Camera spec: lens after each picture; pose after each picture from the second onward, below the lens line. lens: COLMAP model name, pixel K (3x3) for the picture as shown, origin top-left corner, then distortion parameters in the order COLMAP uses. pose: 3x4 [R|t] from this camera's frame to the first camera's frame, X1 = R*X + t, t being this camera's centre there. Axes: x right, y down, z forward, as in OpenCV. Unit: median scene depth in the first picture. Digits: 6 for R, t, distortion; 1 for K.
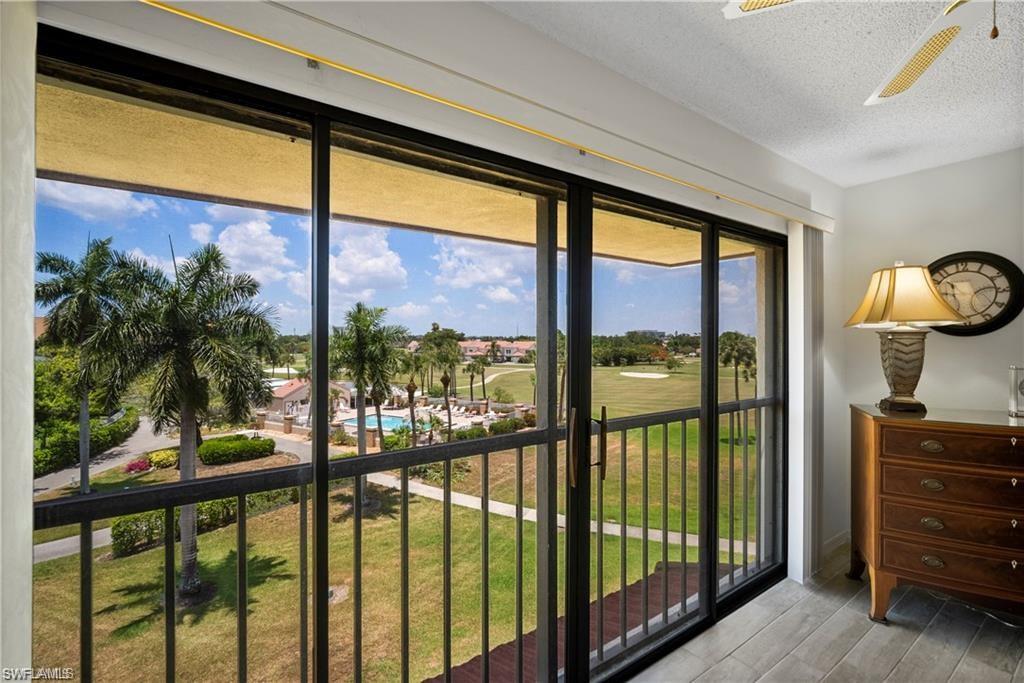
lens RADIAL K [[454.7, 0, 515.3], [0, 454.7, 341.9], [0, 0, 1]] dist [-0.004952, 0.000659]
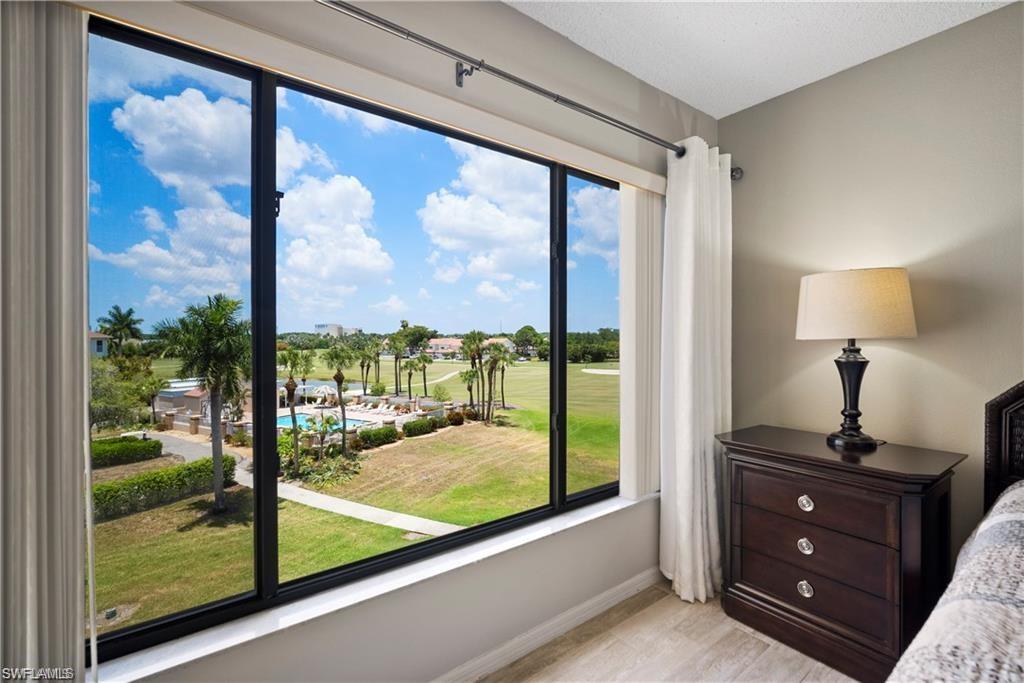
lens RADIAL K [[454.7, 0, 508.4], [0, 454.7, 339.0], [0, 0, 1]] dist [-0.004952, 0.000659]
pose [[0.999816, -0.002508, 0.019036, 0.120224], [0.002518, 0.999997, -0.000517, 0.002018], [-0.019035, 0.000564, 0.999819, 0.024118]]
